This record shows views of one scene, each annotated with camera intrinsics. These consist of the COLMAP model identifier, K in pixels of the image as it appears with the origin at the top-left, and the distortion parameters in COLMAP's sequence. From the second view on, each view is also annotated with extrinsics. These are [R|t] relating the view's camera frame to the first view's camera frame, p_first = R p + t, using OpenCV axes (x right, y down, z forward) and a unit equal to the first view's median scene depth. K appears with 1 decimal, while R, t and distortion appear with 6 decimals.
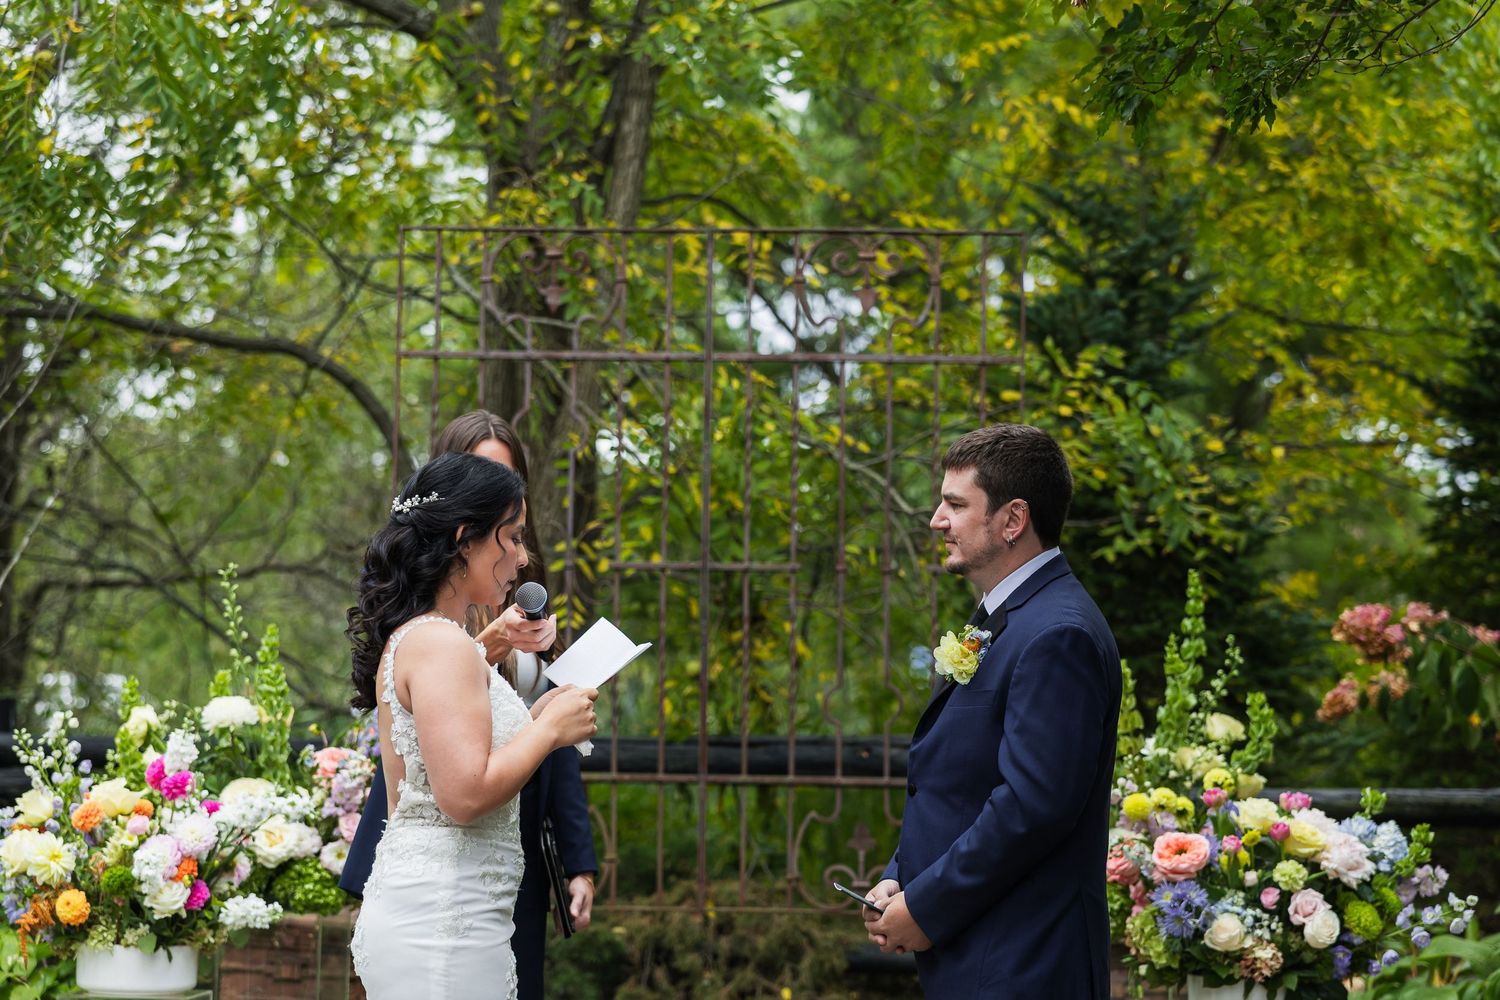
lens RADIAL K [[3035.8, 0, 767.8], [0, 3035.8, 492.1], [0, 0, 1]] dist [0.045354, -0.250953]
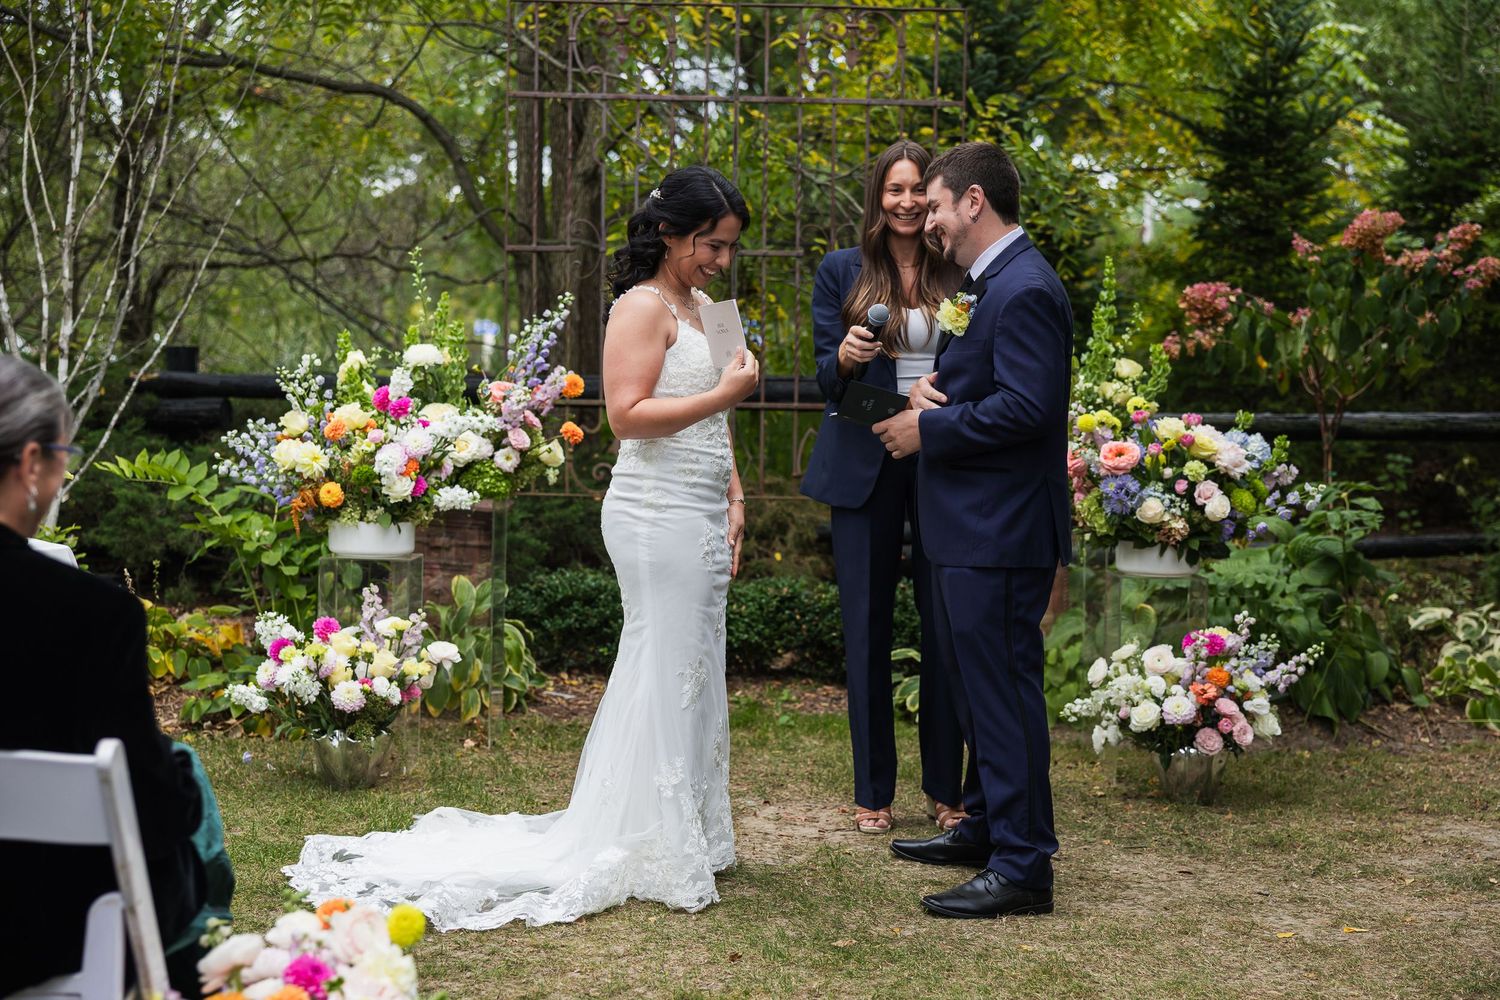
lens RADIAL K [[2167.0, 0, 750.0], [0, 2167.0, 500.0], [0, 0, 1]] dist [0.000921, 0.023525]
pose [[0.997393, -0.002182, 0.072123, -0.106492], [-0.007543, 0.990914, 0.134284, 0.004420], [-0.071761, -0.134478, 0.988315, 0.007422]]
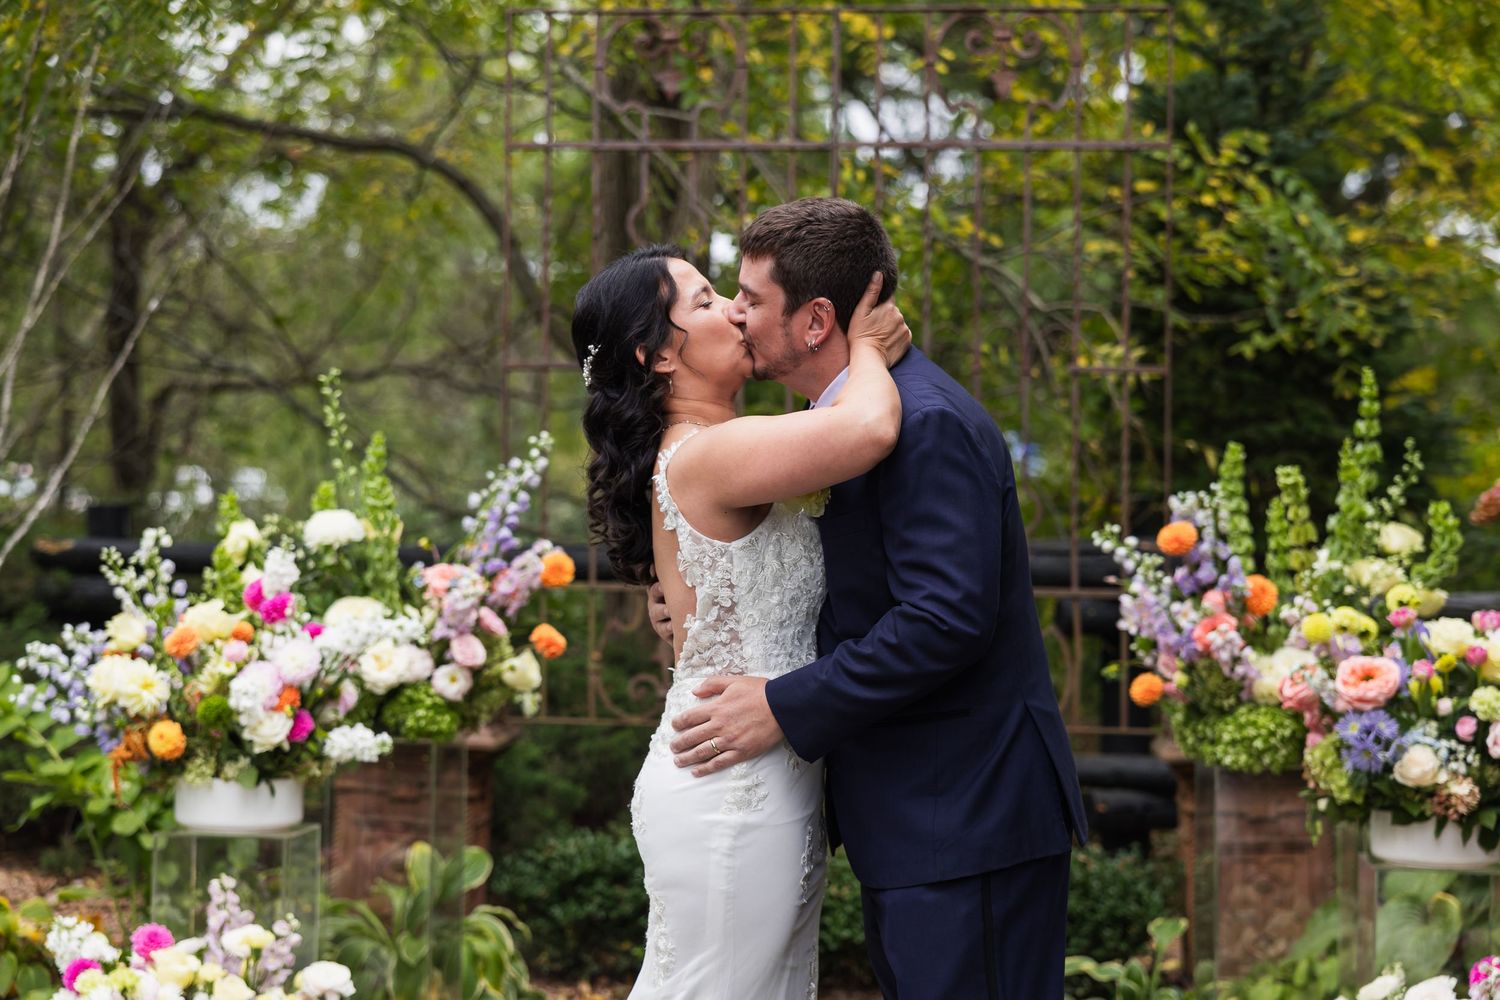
lens RADIAL K [[2791.1, 0, 749.0], [0, 2791.1, 526.5], [0, 0, 1]] dist [0.034439, -0.196003]
pose [[0.999222, -0.005041, -0.039106, -0.016210], [0.008271, 0.996523, 0.082902, 0.001766], [0.038552, -0.083161, 0.995790, 0.155930]]
